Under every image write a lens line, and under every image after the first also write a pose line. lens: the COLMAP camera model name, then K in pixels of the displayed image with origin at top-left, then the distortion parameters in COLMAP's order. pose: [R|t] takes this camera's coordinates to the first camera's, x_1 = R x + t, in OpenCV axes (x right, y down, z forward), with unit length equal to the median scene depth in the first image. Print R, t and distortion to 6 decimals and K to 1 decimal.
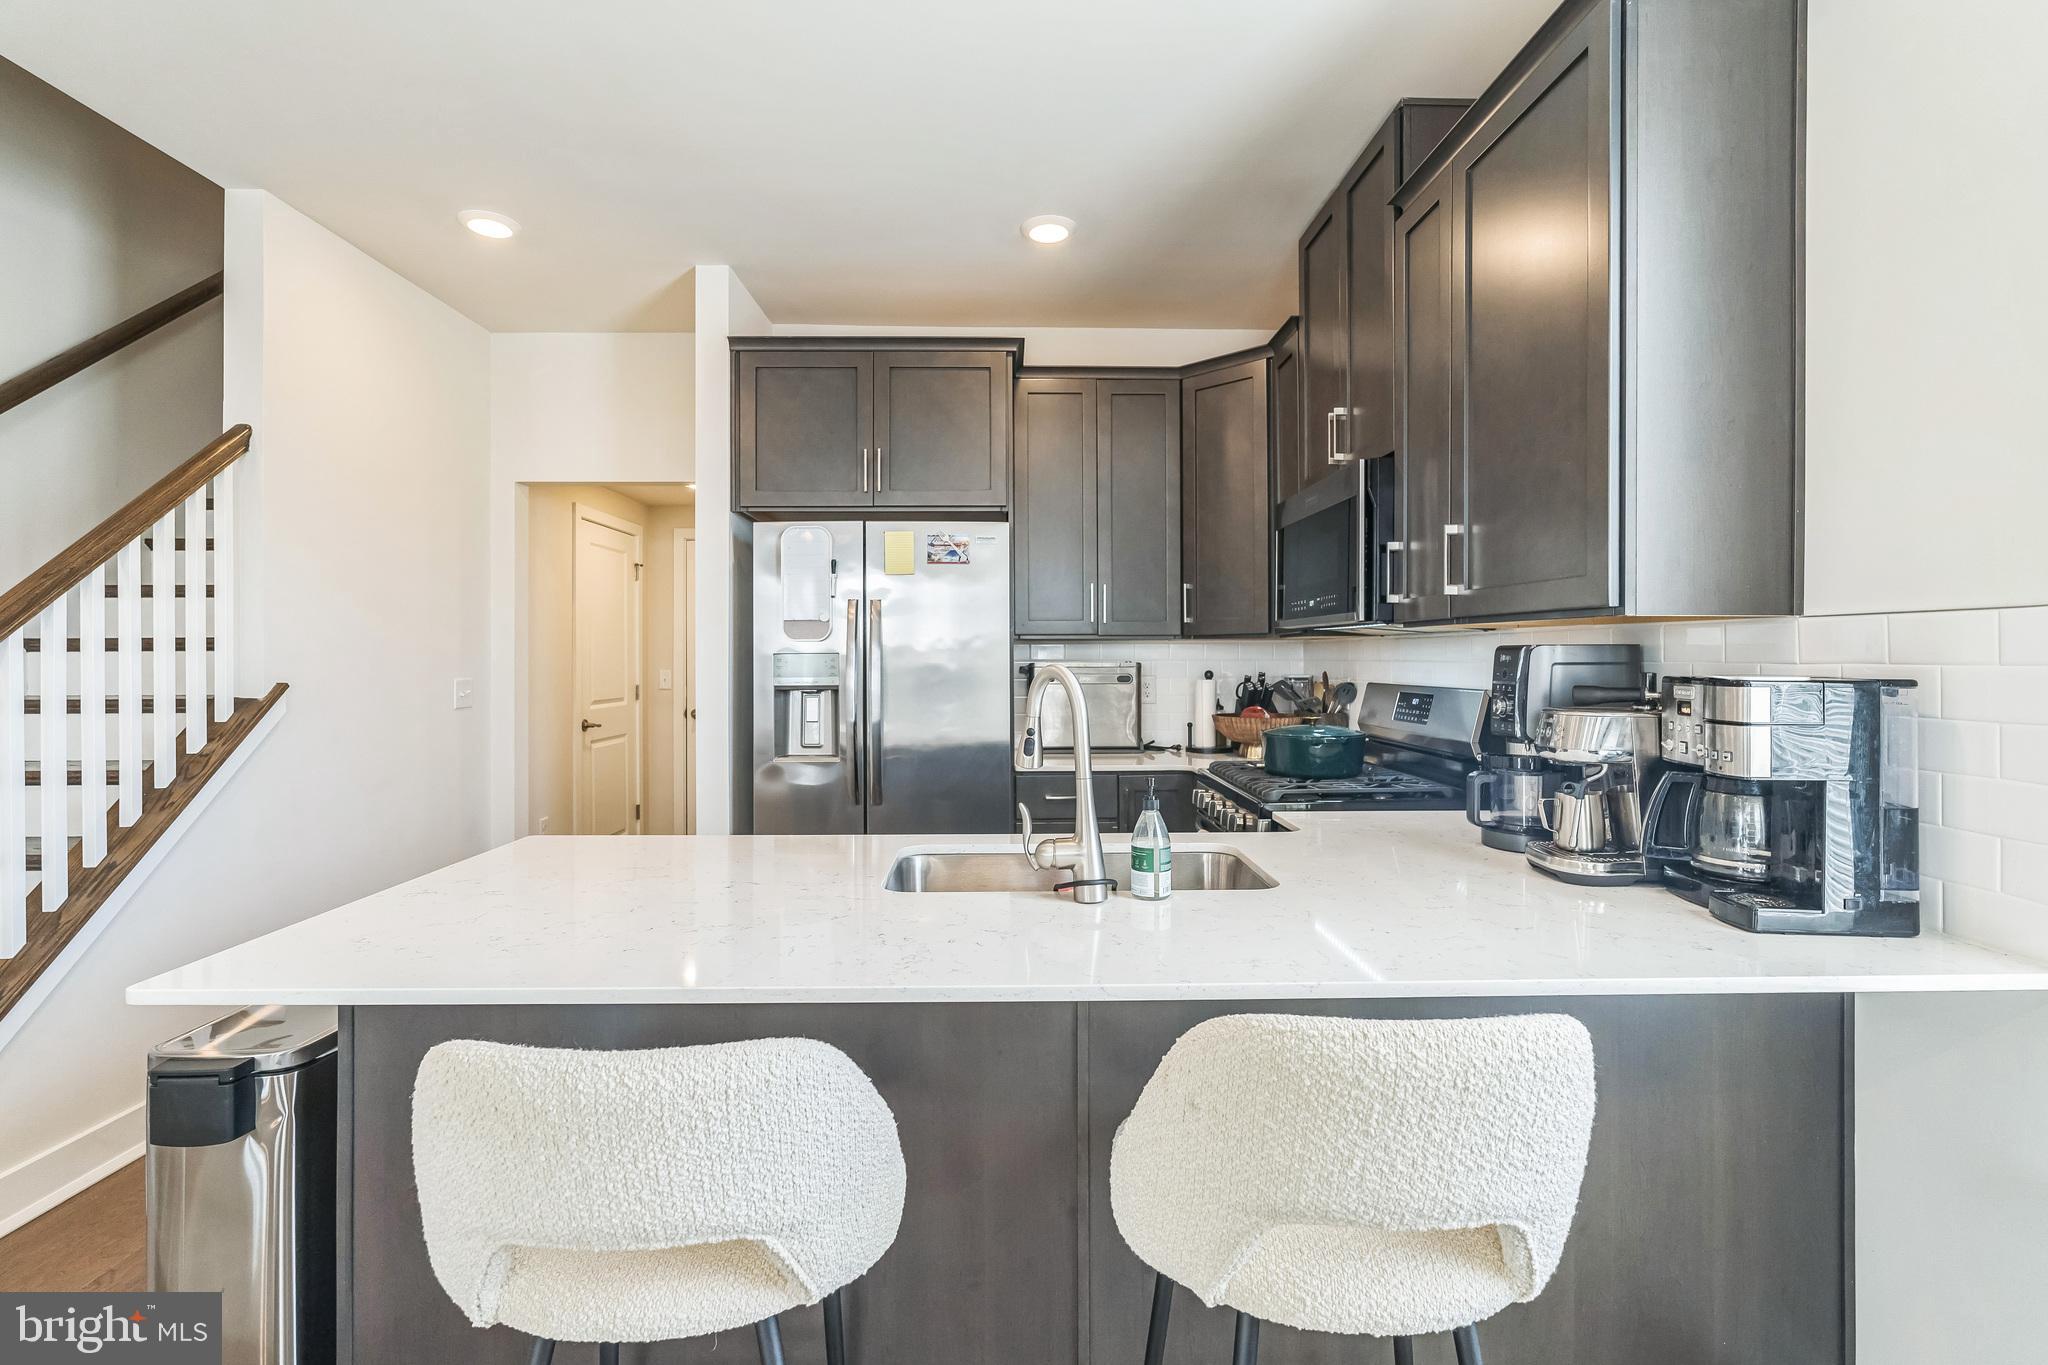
lens RADIAL K [[928.3, 0, 1025.3], [0, 928.3, 679.5], [0, 0, 1]] dist [-0.009822, 0.000068]
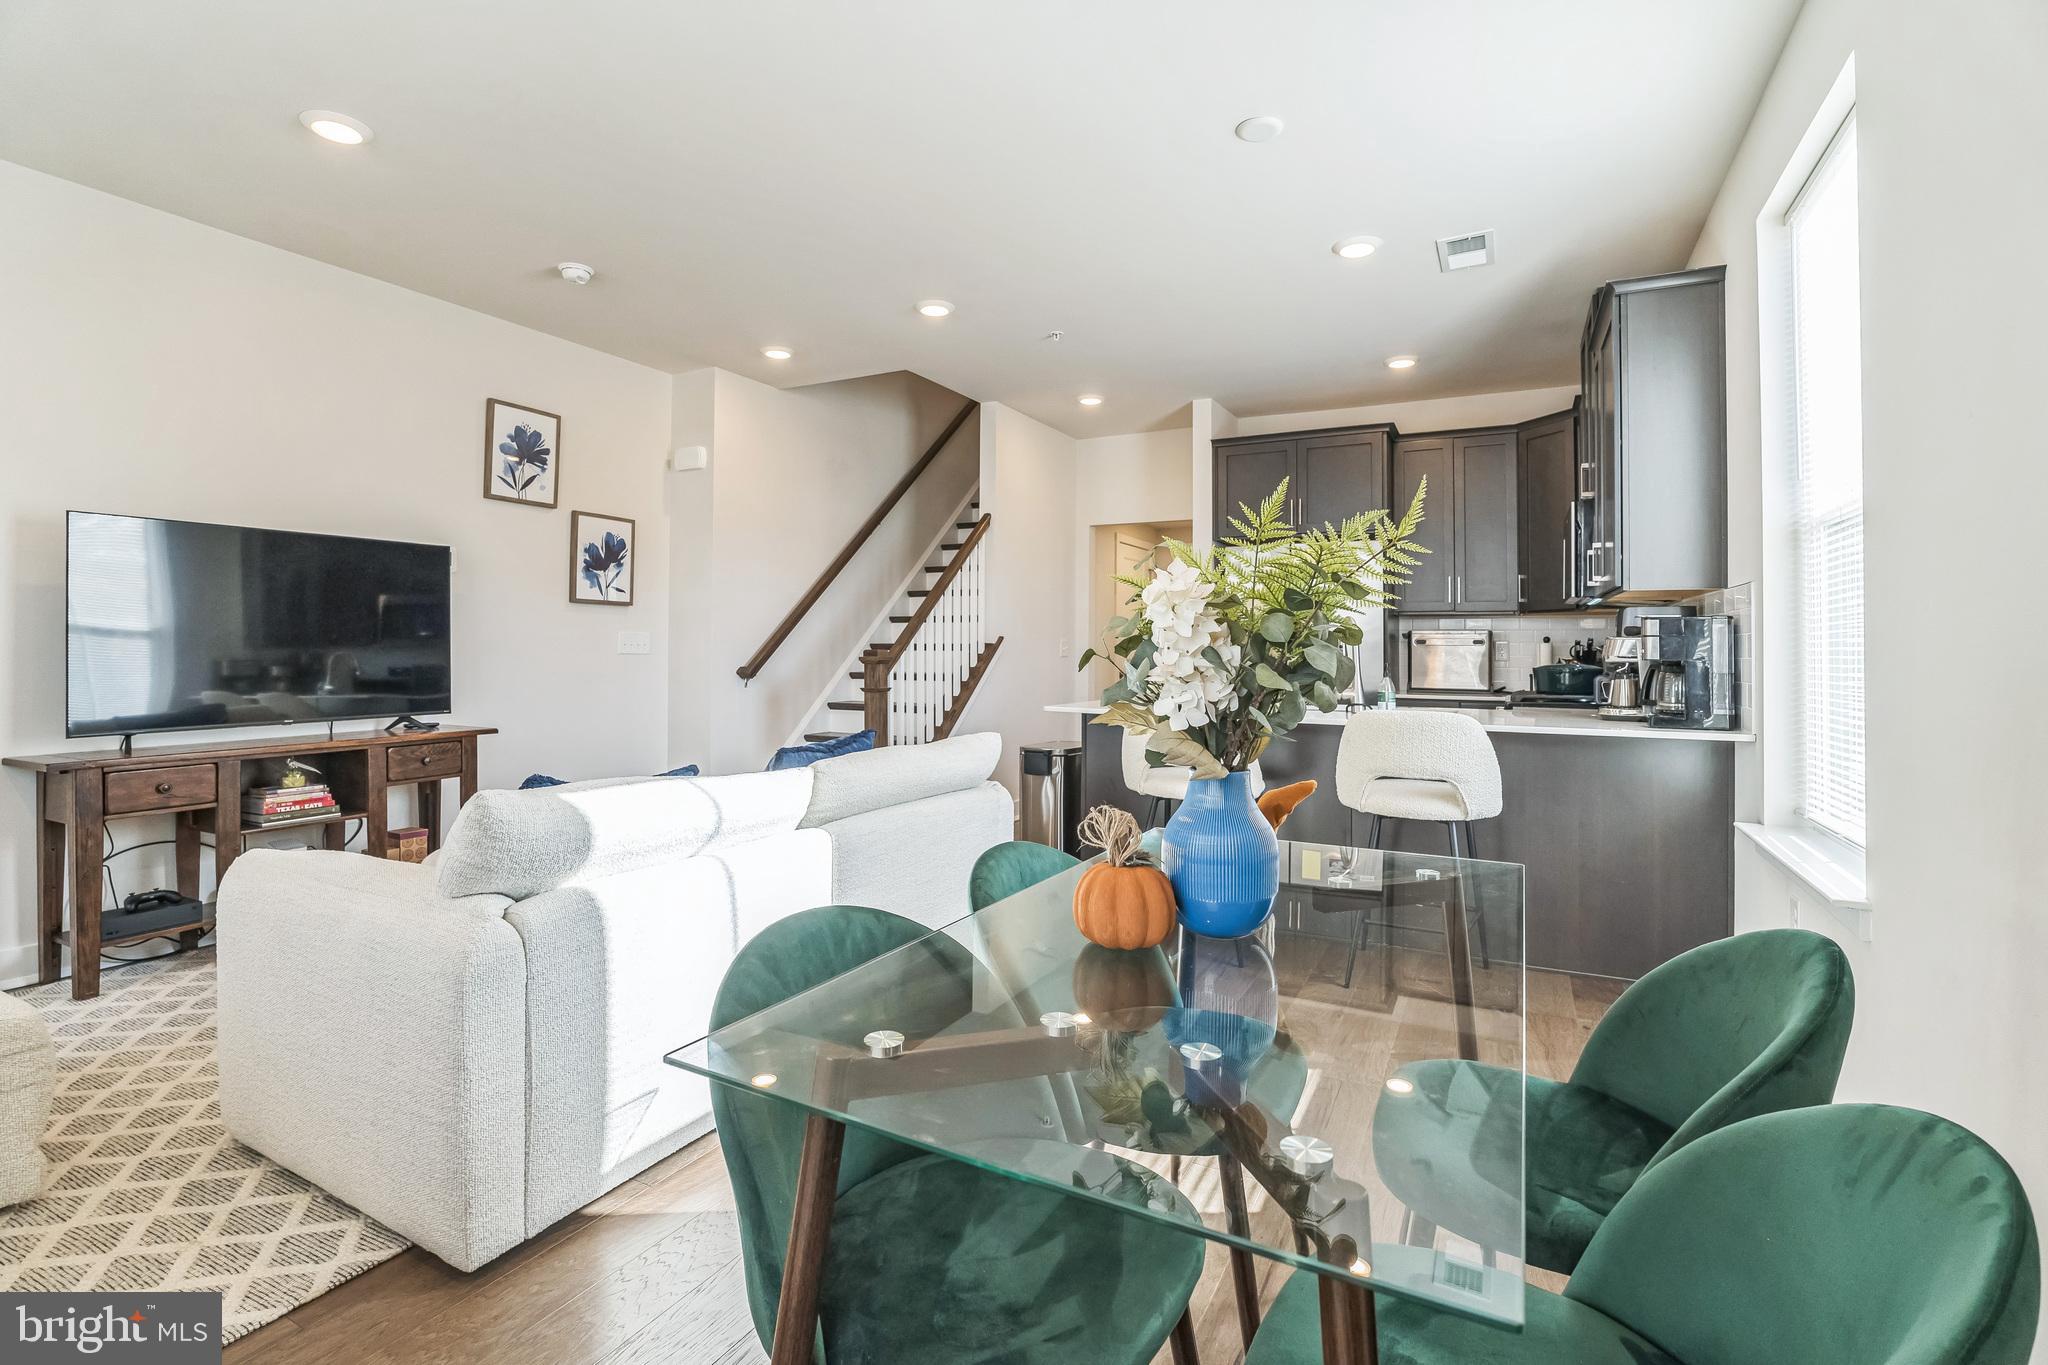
lens RADIAL K [[938.3, 0, 1020.5], [0, 938.3, 636.6], [0, 0, 1]] dist [-0.022793, 0.001745]
pose [[0.873155, 0.001365, -0.487440, 0.221503], [-0.019764, 0.999273, -0.032605, 0.060590], [0.487041, 0.038103, 0.872547, -0.689856]]
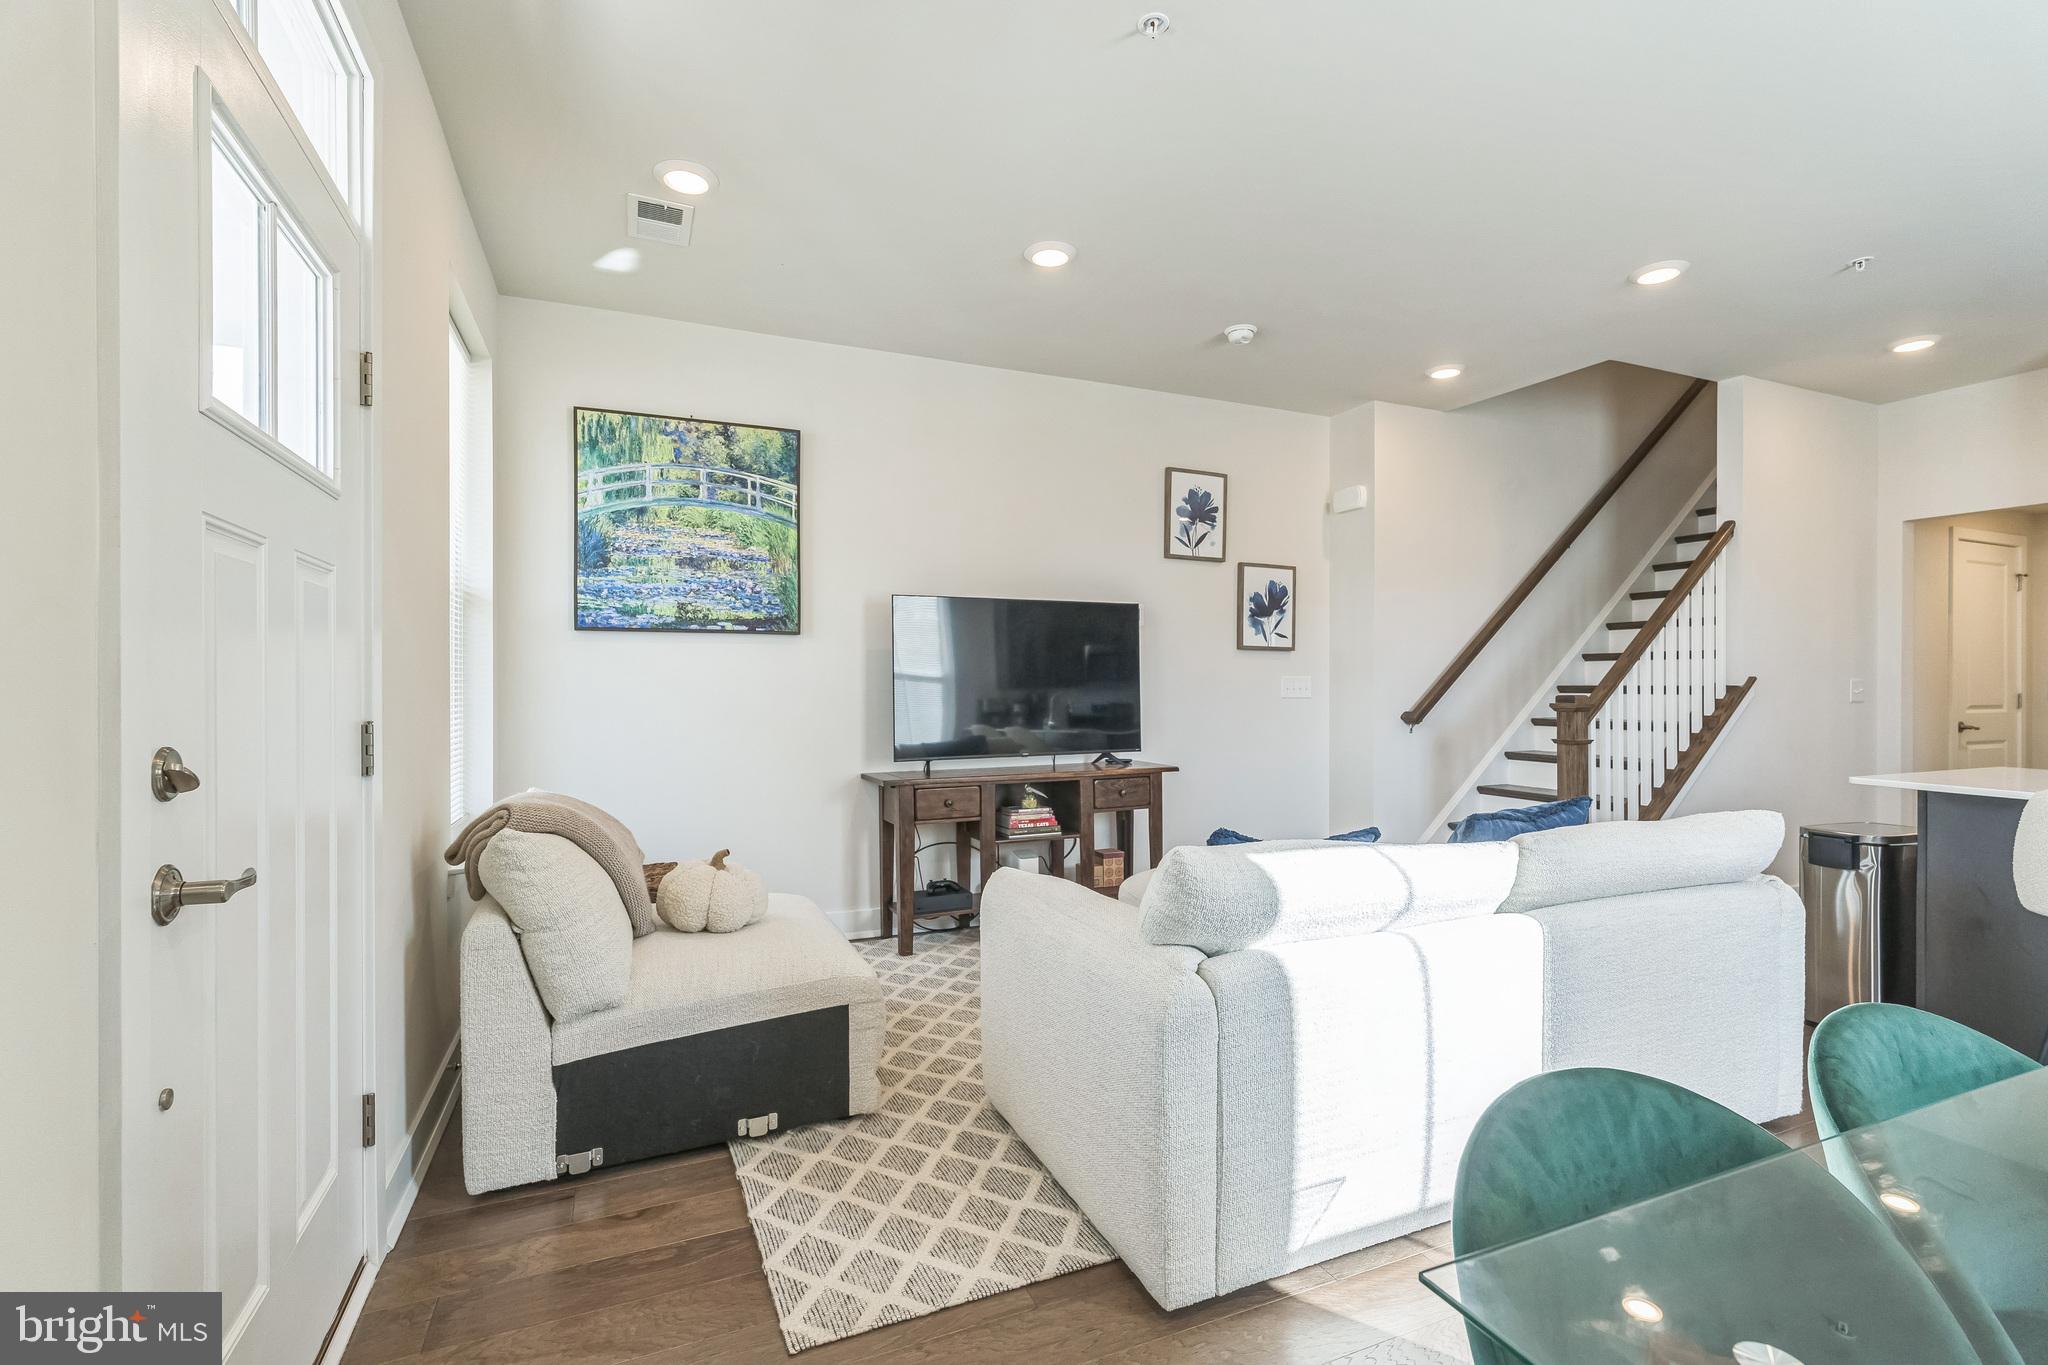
lens RADIAL K [[917.9, 0, 1015.2], [0, 917.9, 681.9], [0, 0, 1]] dist [-0.004100, -0.000090]
pose [[0.373545, 0.001729, -0.927611, 0.166869], [-0.024722, 0.999662, -0.008092, 0.048427], [0.927283, 0.025955, 0.373461, -0.668980]]
